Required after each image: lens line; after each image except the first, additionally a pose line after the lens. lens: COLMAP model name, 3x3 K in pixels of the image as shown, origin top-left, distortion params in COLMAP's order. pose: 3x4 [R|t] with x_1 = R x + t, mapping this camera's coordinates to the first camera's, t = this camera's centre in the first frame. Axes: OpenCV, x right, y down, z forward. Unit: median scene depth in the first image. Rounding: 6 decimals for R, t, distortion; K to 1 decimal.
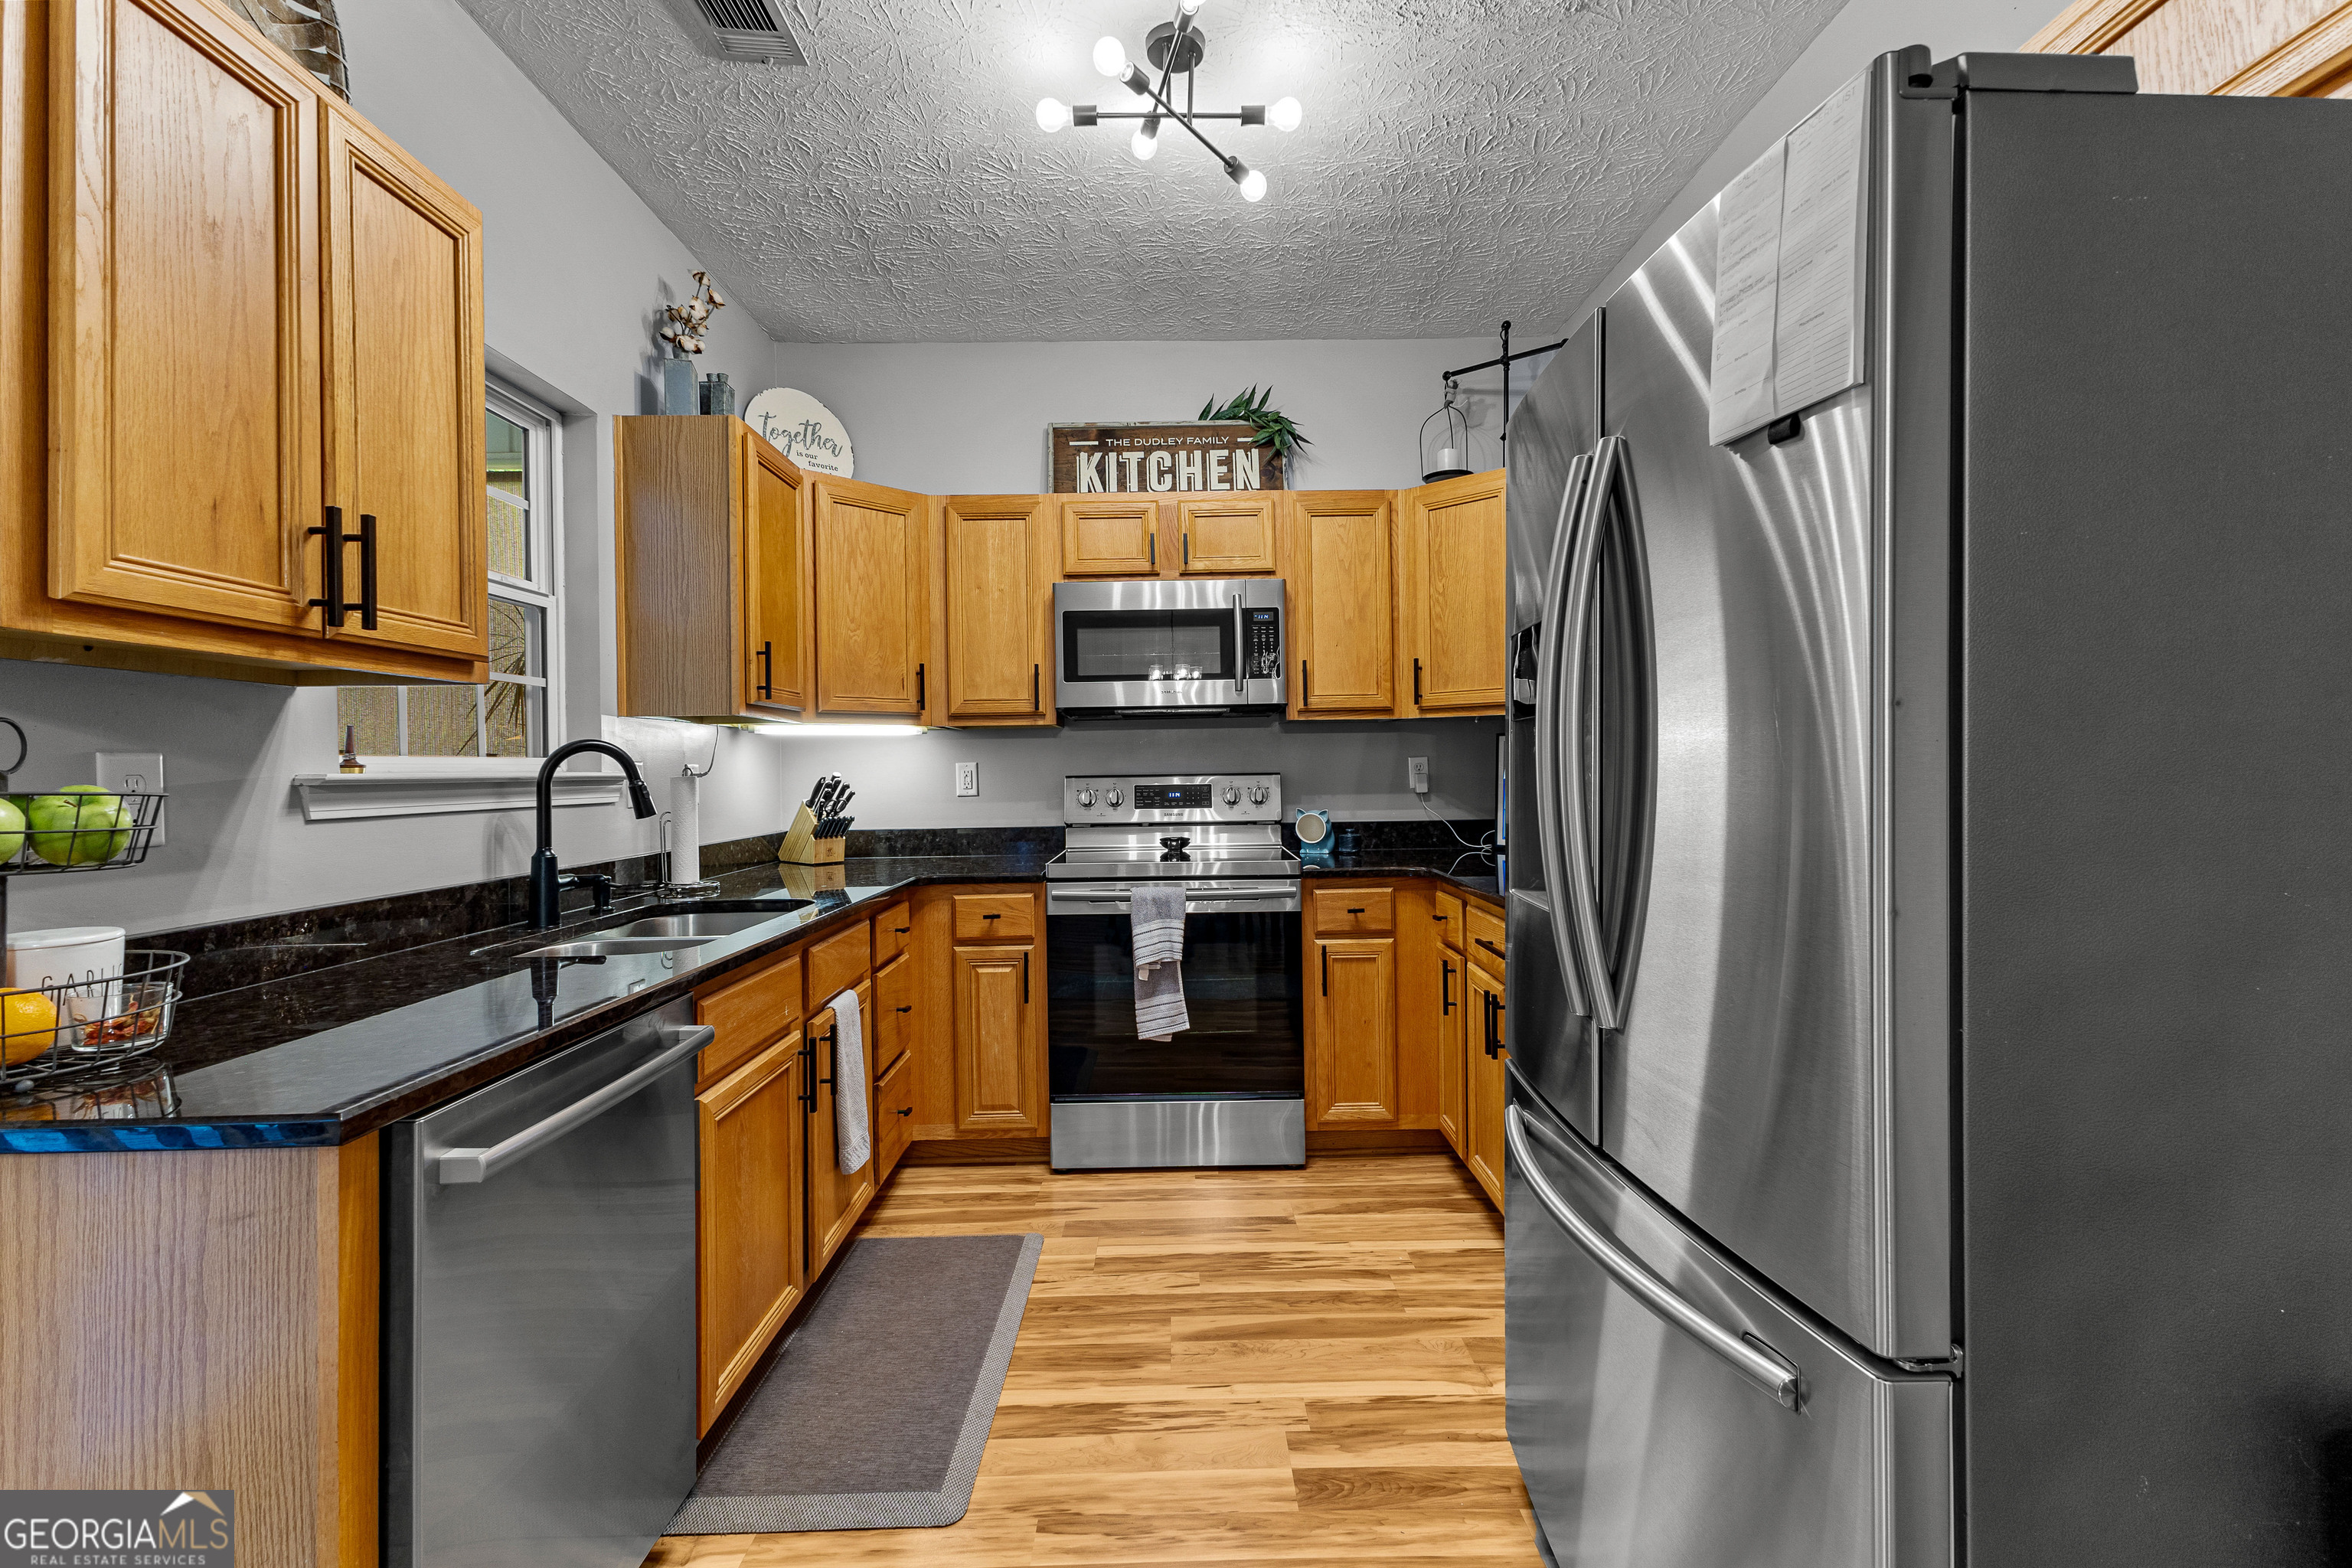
lens RADIAL K [[1017.2, 0, 1165.7], [0, 1017.2, 762.0], [0, 0, 1]] dist [0.018696, -0.005929]
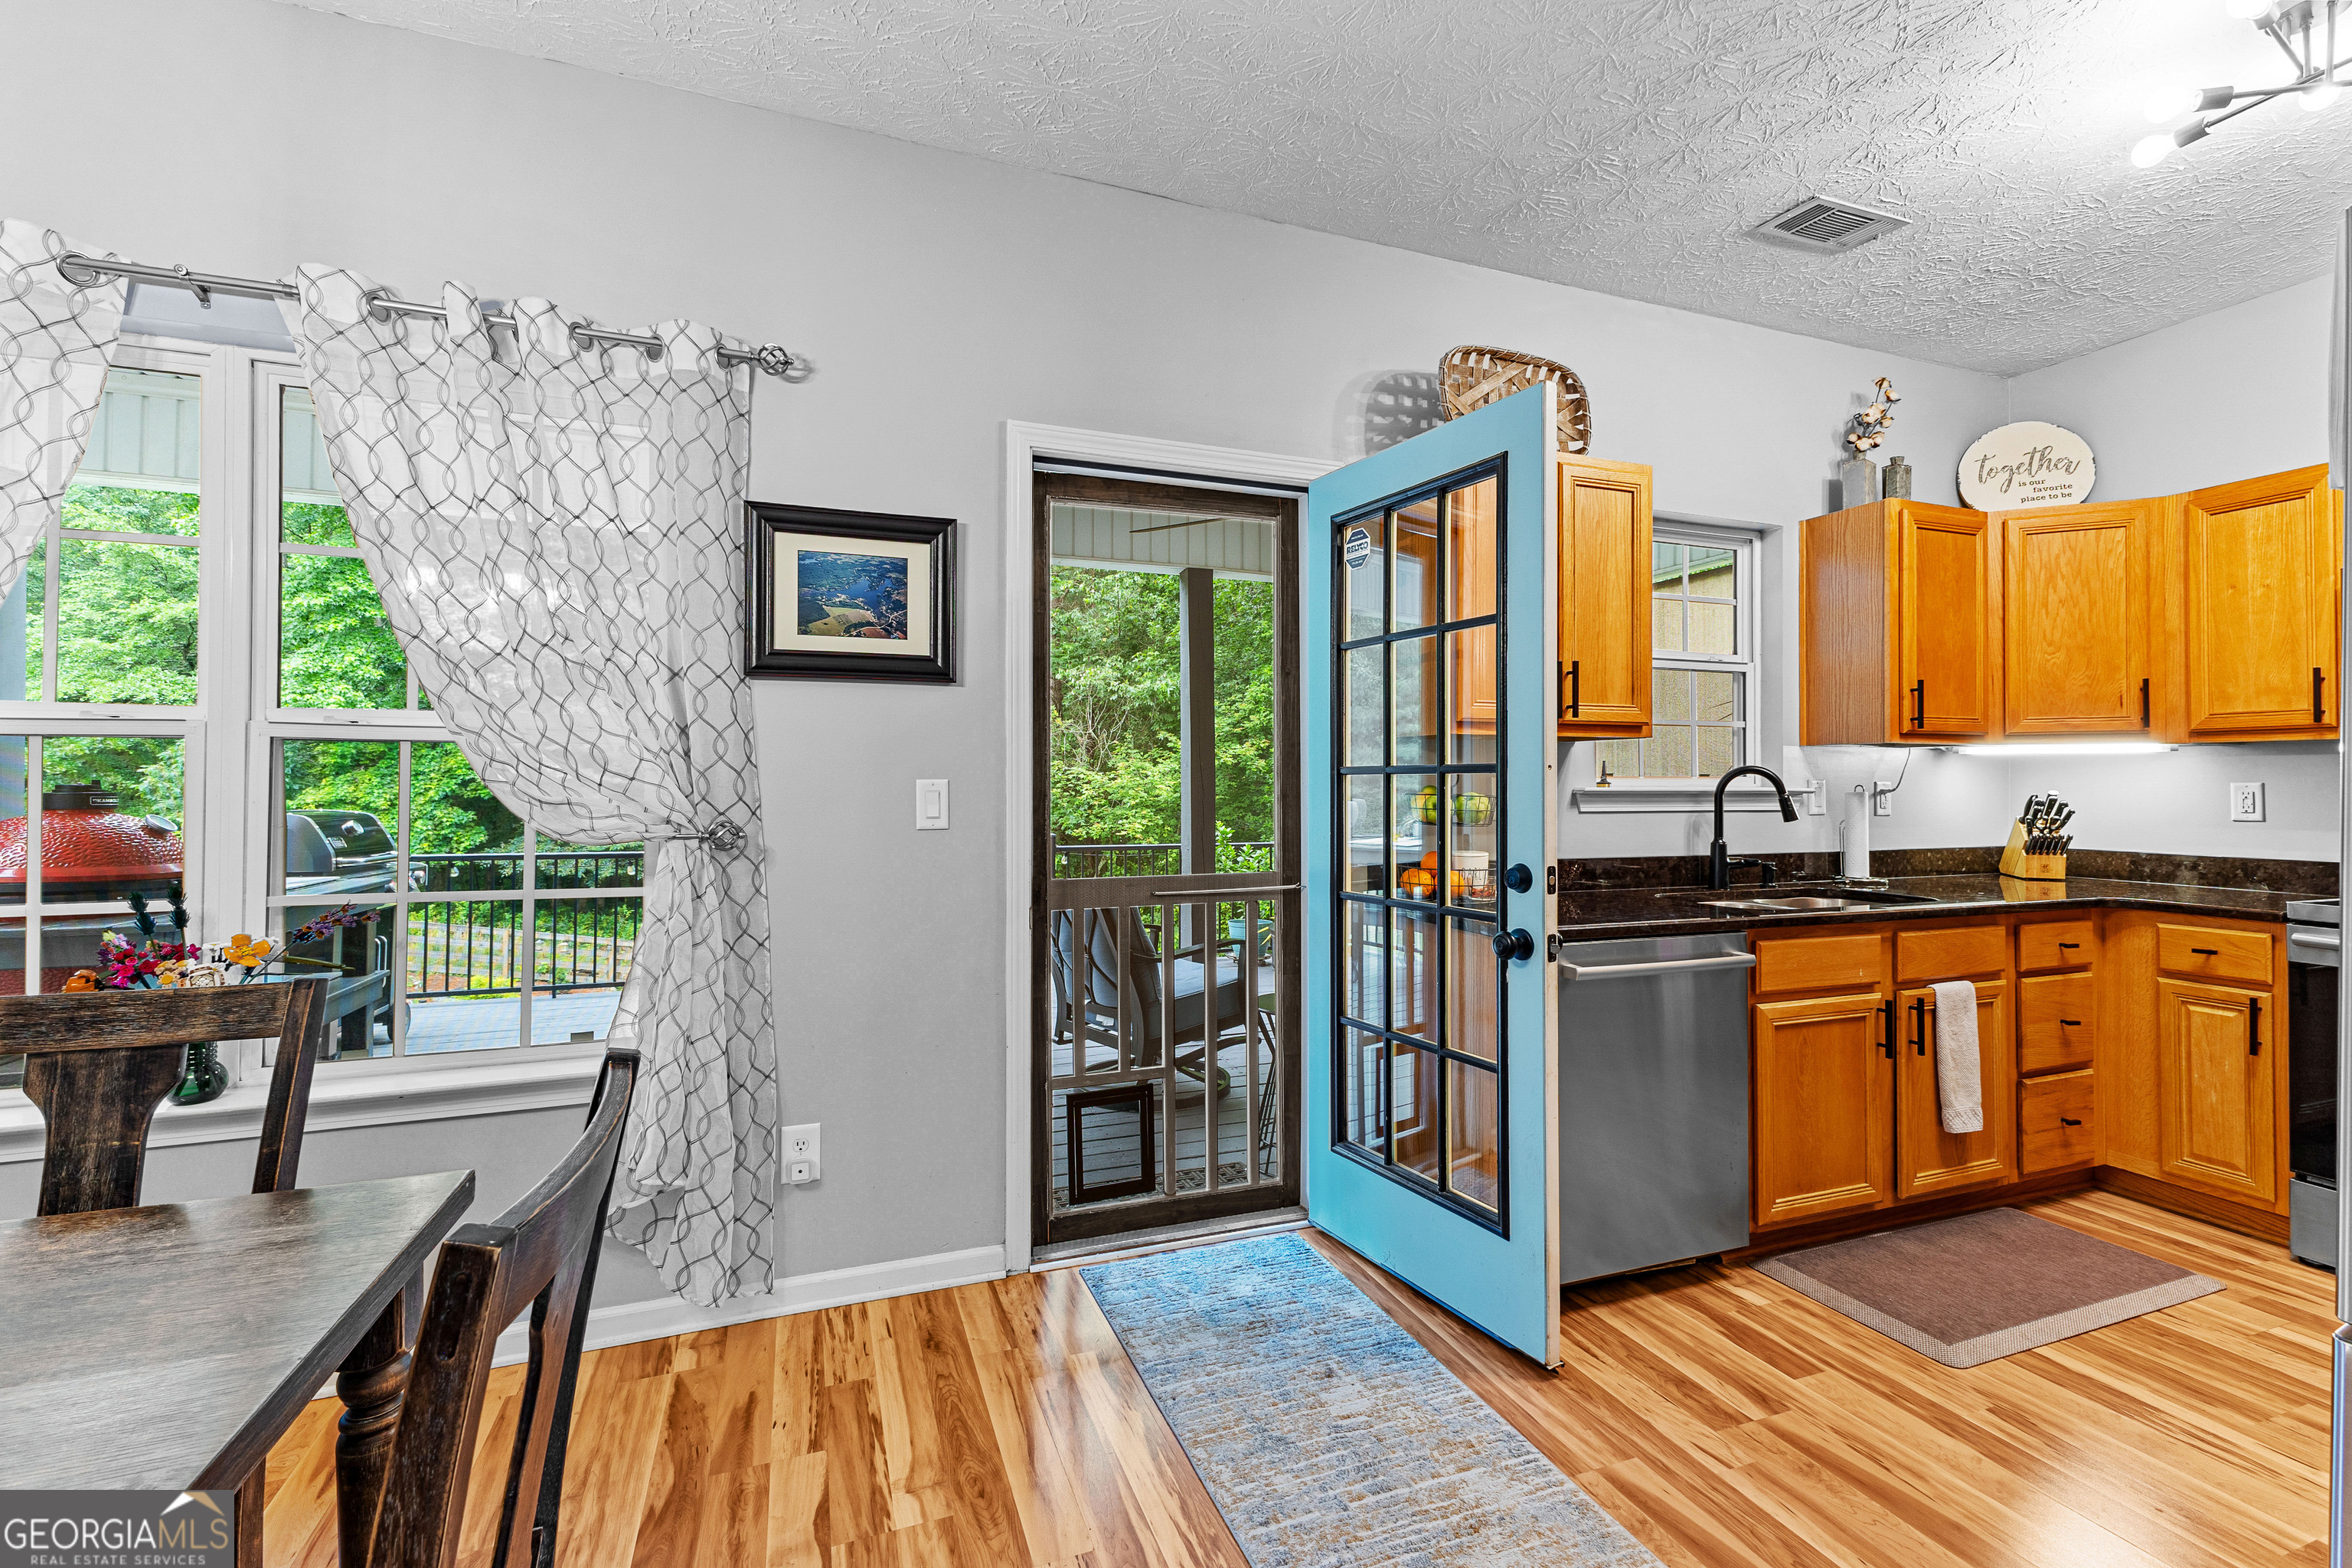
lens RADIAL K [[1017.2, 0, 1207.8], [0, 1017.2, 780.3], [0, 0, 1]] dist [0.018696, -0.005929]
pose [[0.360369, 0.013657, -0.932710, 0.372172], [-0.001564, 0.999900, 0.014036, -0.014924], [0.932809, -0.003600, 0.360354, -0.176231]]
